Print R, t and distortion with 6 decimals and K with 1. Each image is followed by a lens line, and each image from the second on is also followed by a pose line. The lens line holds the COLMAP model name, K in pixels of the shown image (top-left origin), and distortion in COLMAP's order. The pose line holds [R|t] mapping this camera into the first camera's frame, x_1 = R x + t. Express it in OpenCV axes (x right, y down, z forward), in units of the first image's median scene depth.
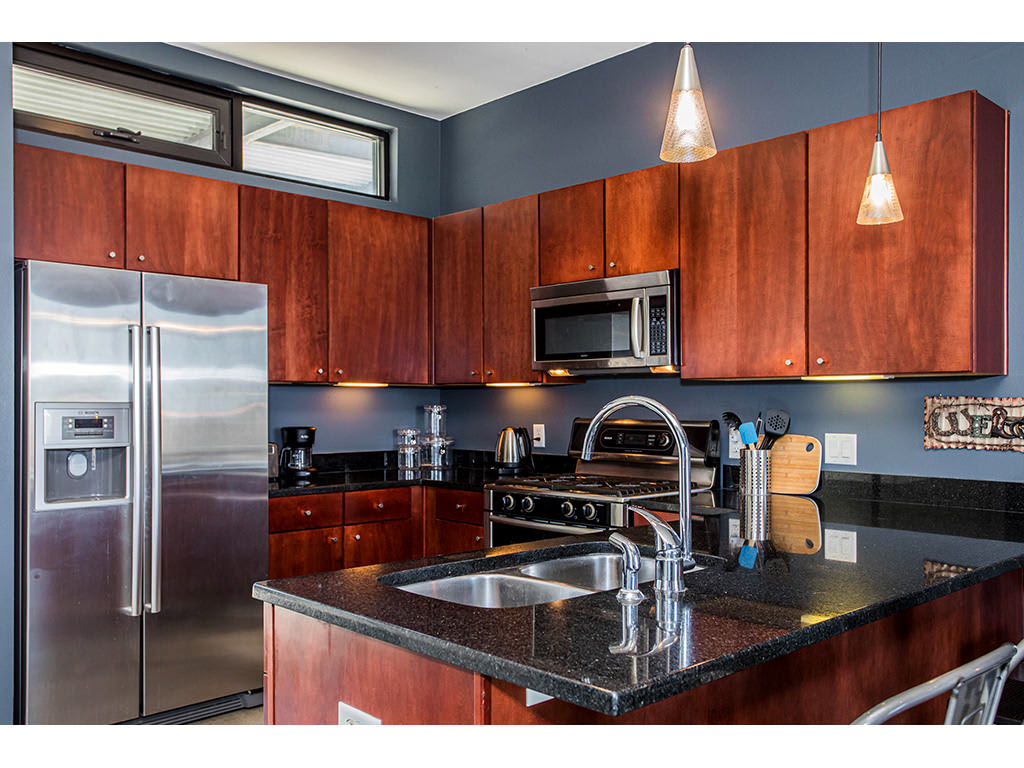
lens RADIAL K [[901.7, 0, 512.5], [0, 901.7, 389.8], [0, 0, 1]] dist [0.050061, 0.002055]
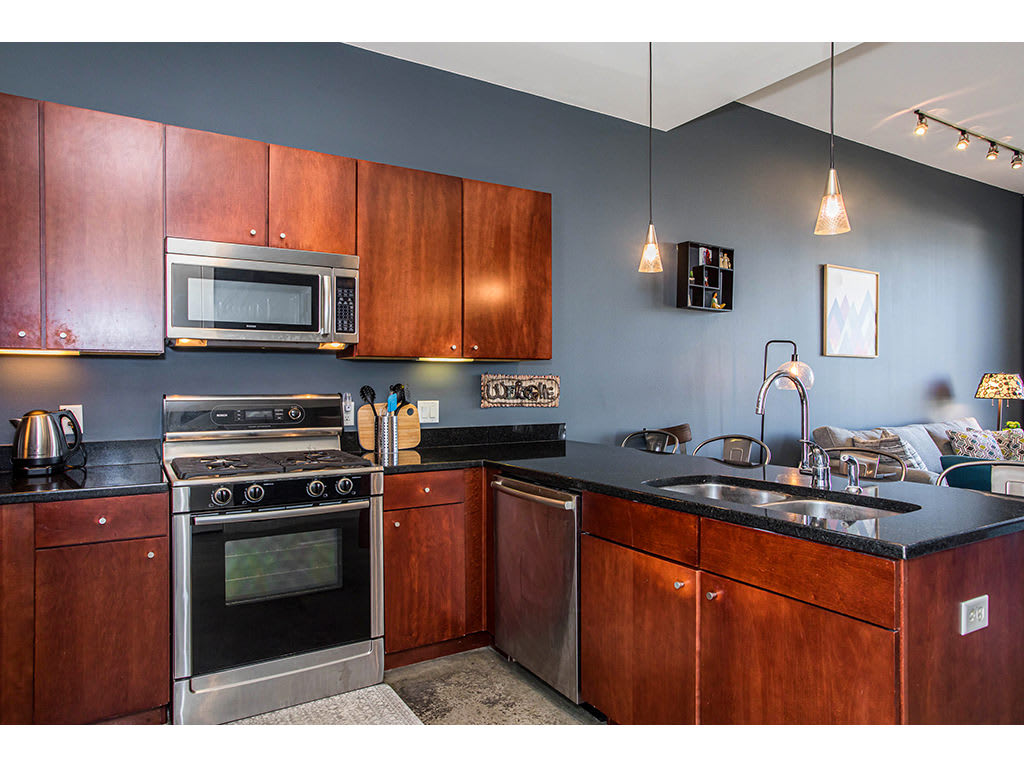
lens RADIAL K [[653.1, 0, 512.5], [0, 653.1, 381.9], [0, 0, 1]] dist [-0.023604, 0.000511]
pose [[0.217653, 0.000465, 0.976026, -0.606375], [-0.010968, 0.999938, 0.001970, 0.017683], [-0.975965, -0.011134, 0.217644, 0.701473]]
